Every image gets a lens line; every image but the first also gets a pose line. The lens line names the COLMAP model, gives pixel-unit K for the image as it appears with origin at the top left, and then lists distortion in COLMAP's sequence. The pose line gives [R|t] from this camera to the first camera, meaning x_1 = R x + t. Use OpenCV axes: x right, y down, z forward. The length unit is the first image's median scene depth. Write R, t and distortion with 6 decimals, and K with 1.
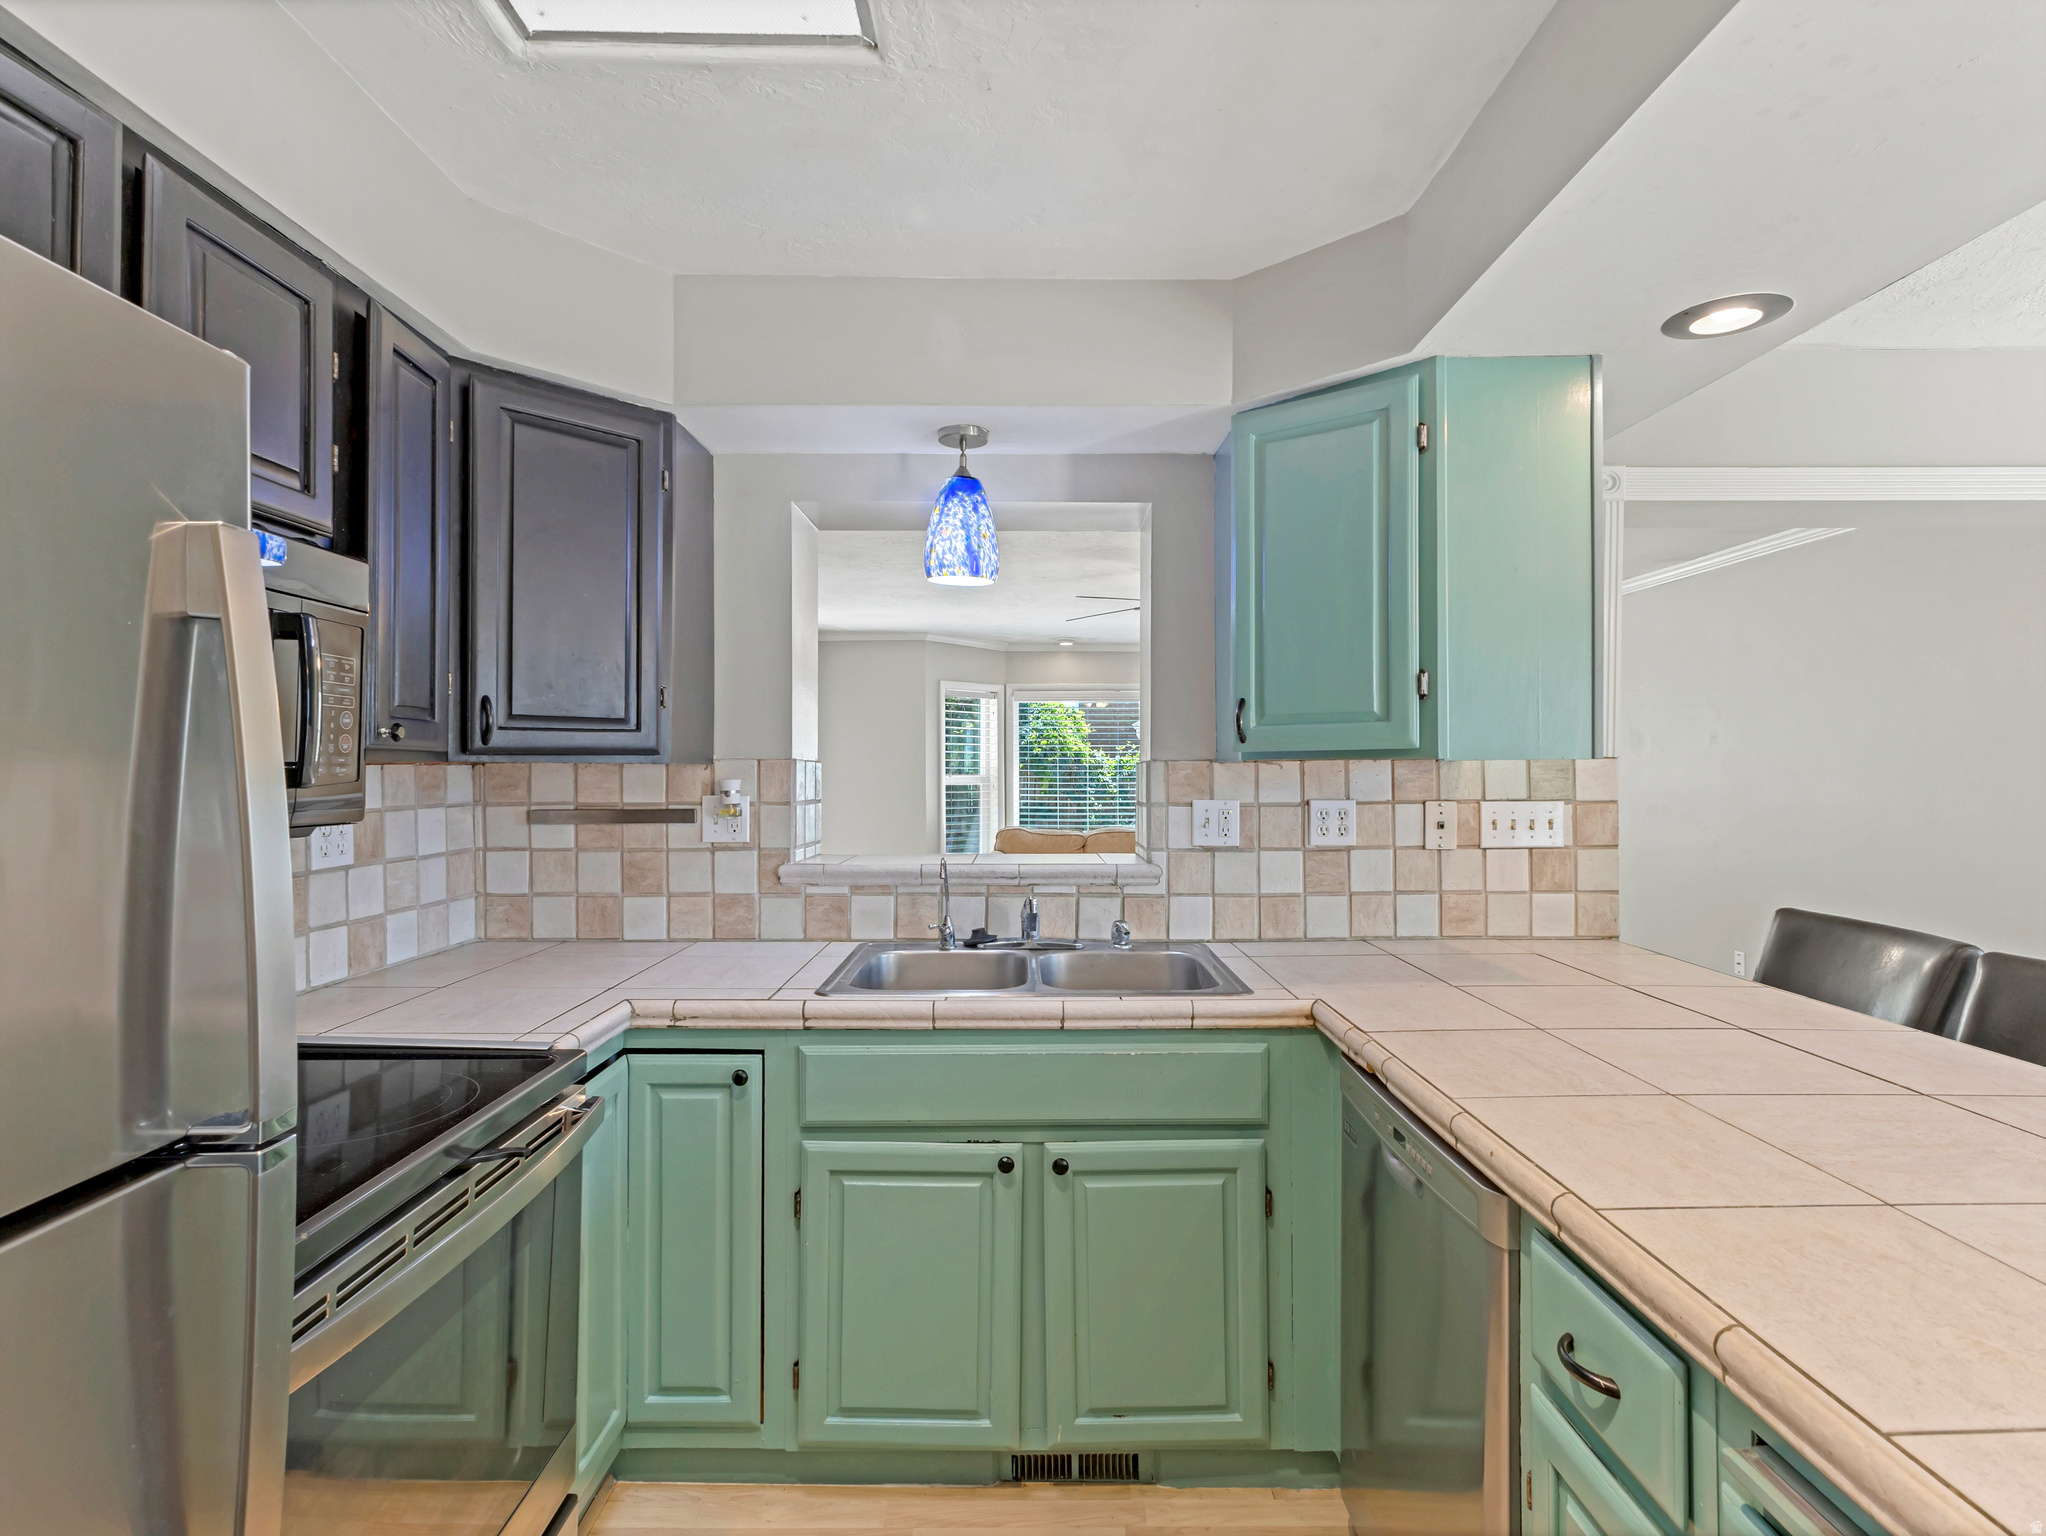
lens RADIAL K [[1009.0, 0, 1024.6], [0, 1009.0, 763.8], [0, 0, 1]] dist [0.008091, 0.000514]
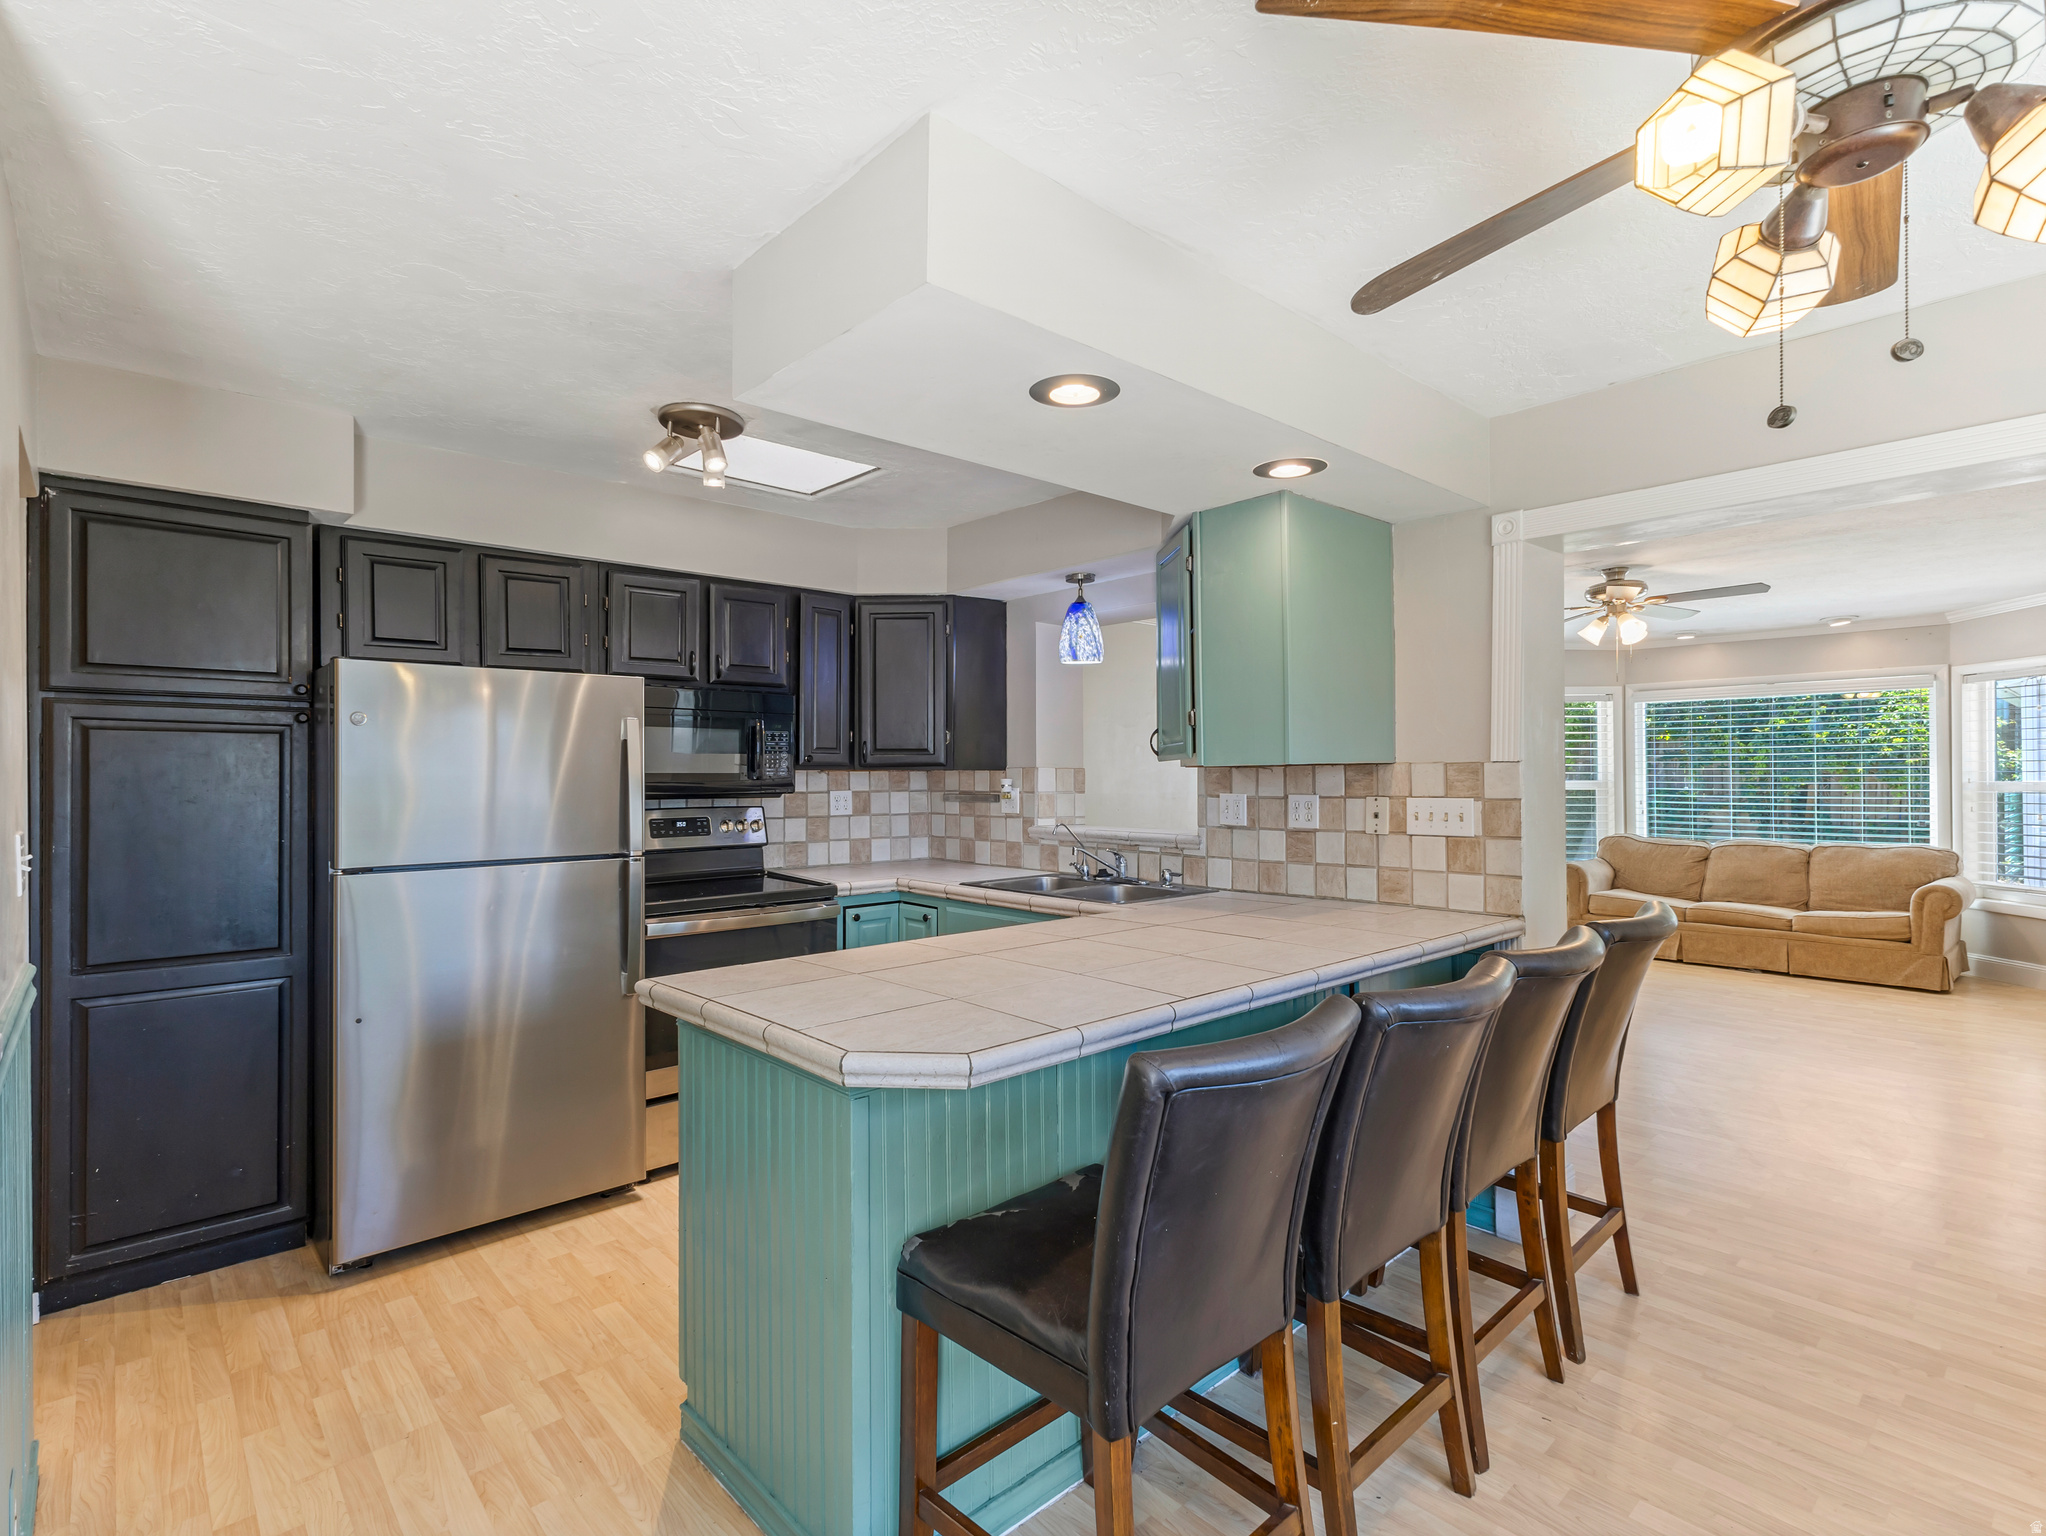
lens RADIAL K [[983.2, 0, 1026.7], [0, 983.2, 769.8], [0, 0, 1]] dist [0.004067, 0.000634]
pose [[0.675171, -0.004417, -0.737648, 1.074118], [0.004435, 0.999988, -0.001929, 0.002882], [0.737648, -0.001969, 0.675183, -0.185396]]
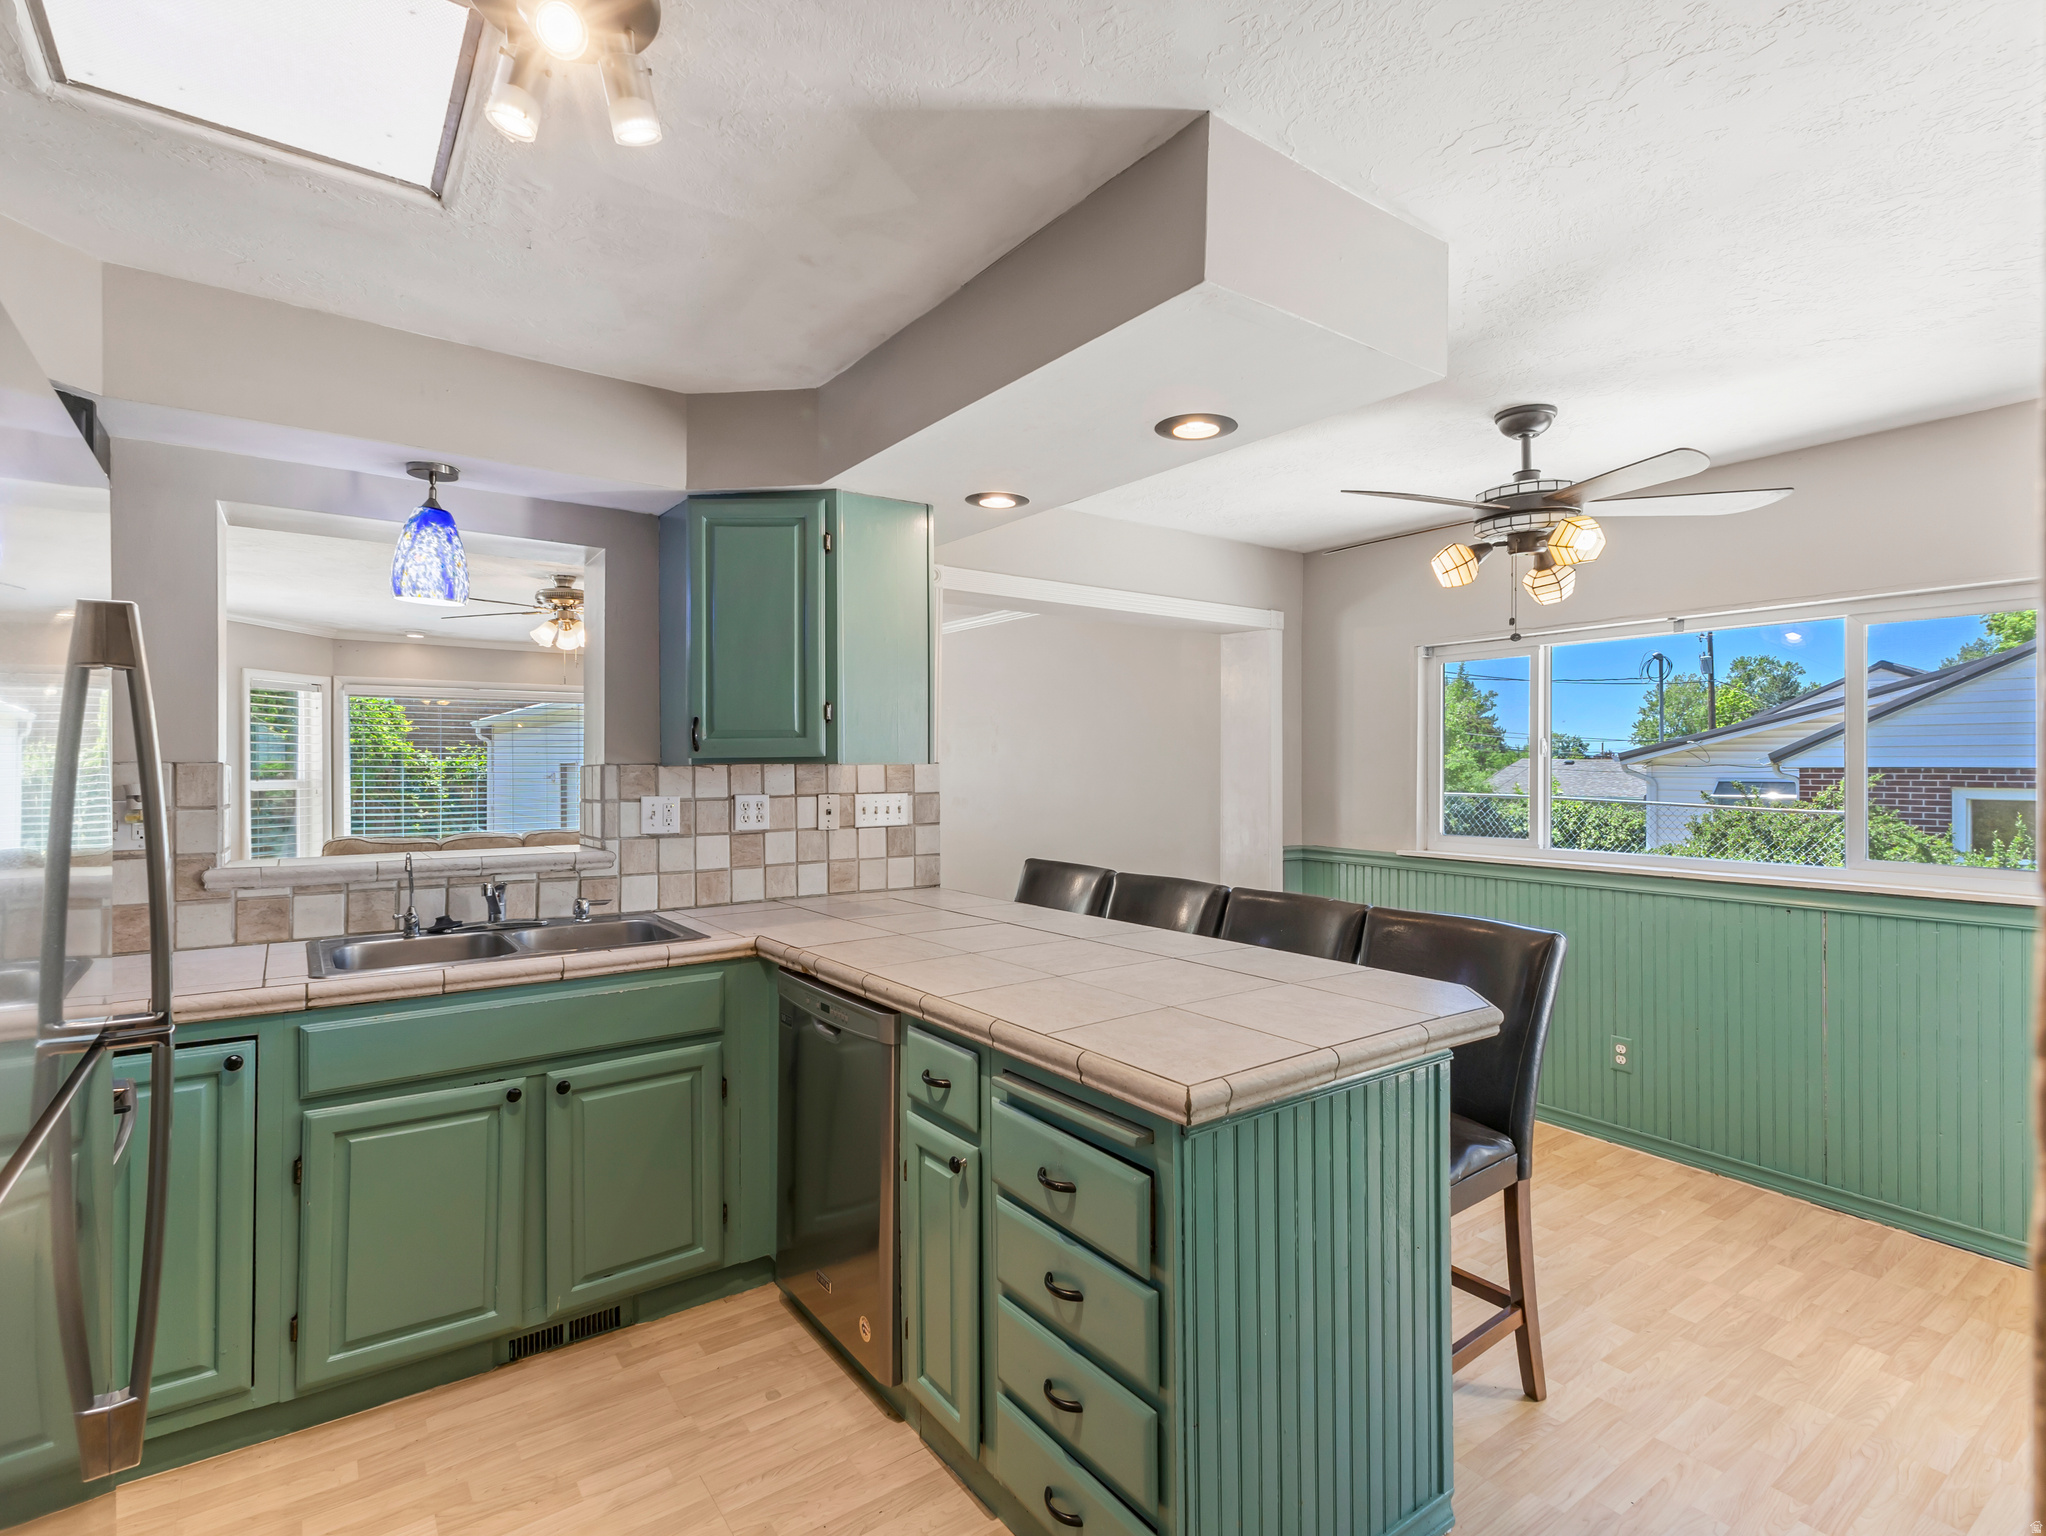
lens RADIAL K [[1009.0, 0, 1024.6], [0, 1009.0, 763.8], [0, 0, 1]] dist [0.008091, 0.000514]
pose [[0.810287, 0.001872, 0.586030, -0.179939], [-0.000665, 0.999997, -0.002275, -0.001549], [-0.586032, 0.001454, 0.810286, -0.271280]]
